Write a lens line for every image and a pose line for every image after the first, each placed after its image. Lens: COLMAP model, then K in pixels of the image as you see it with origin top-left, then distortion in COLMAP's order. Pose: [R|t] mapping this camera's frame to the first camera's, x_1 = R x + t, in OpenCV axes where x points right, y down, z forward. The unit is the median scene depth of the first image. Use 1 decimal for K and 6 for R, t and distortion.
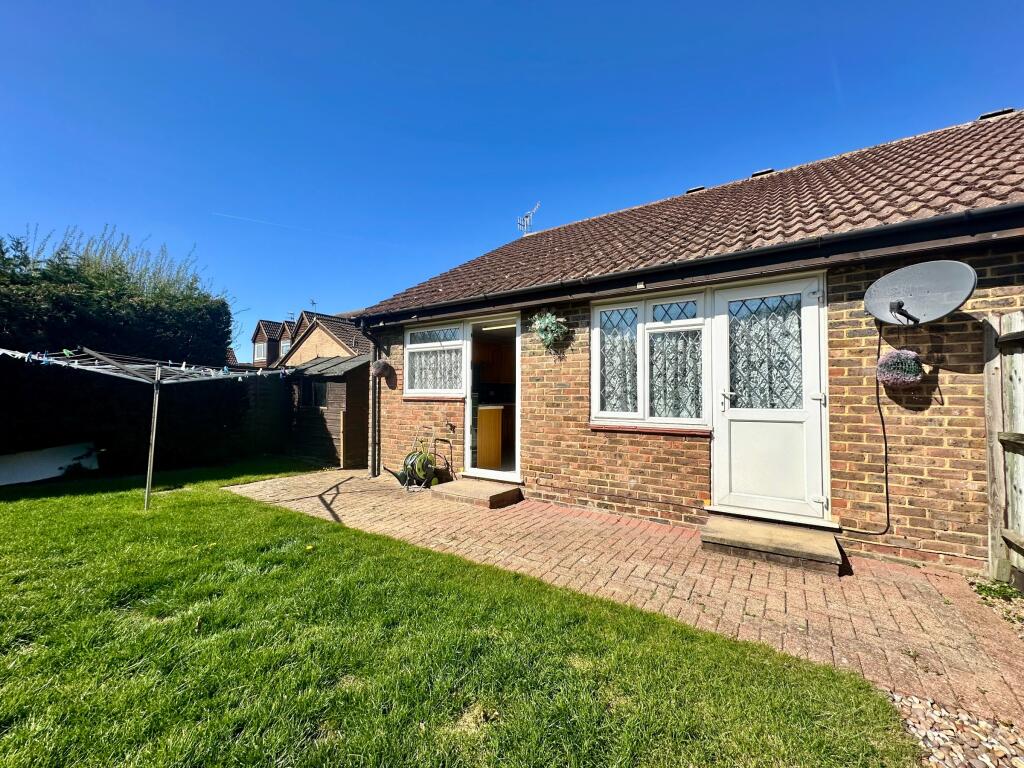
lens RADIAL K [[411.7, 0, 511.1], [0, 411.7, 382.8], [0, 0, 1]] dist [-0.001068, 0.000201]
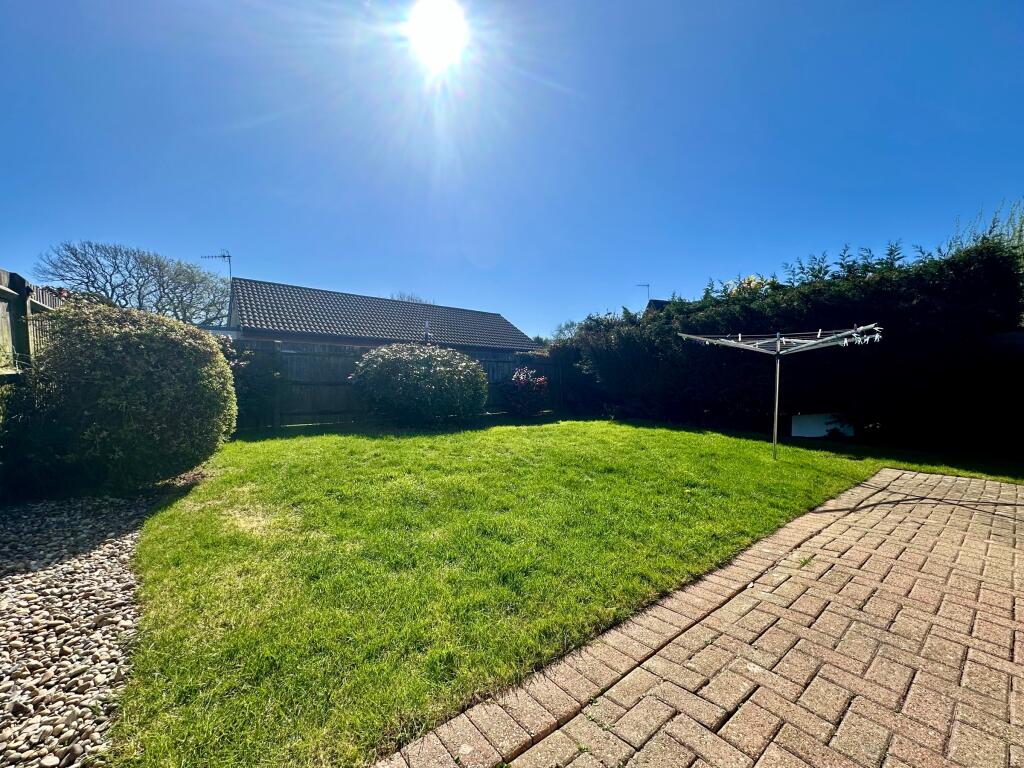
lens RADIAL K [[411.7, 0, 511.1], [0, 411.7, 382.8], [0, 0, 1]] dist [-0.001068, 0.000201]
pose [[-0.278867, -0.004323, -0.960320, 0.480702], [0.022356, 0.999690, -0.010992, 0.079581], [0.960069, -0.024534, -0.278684, 0.604362]]
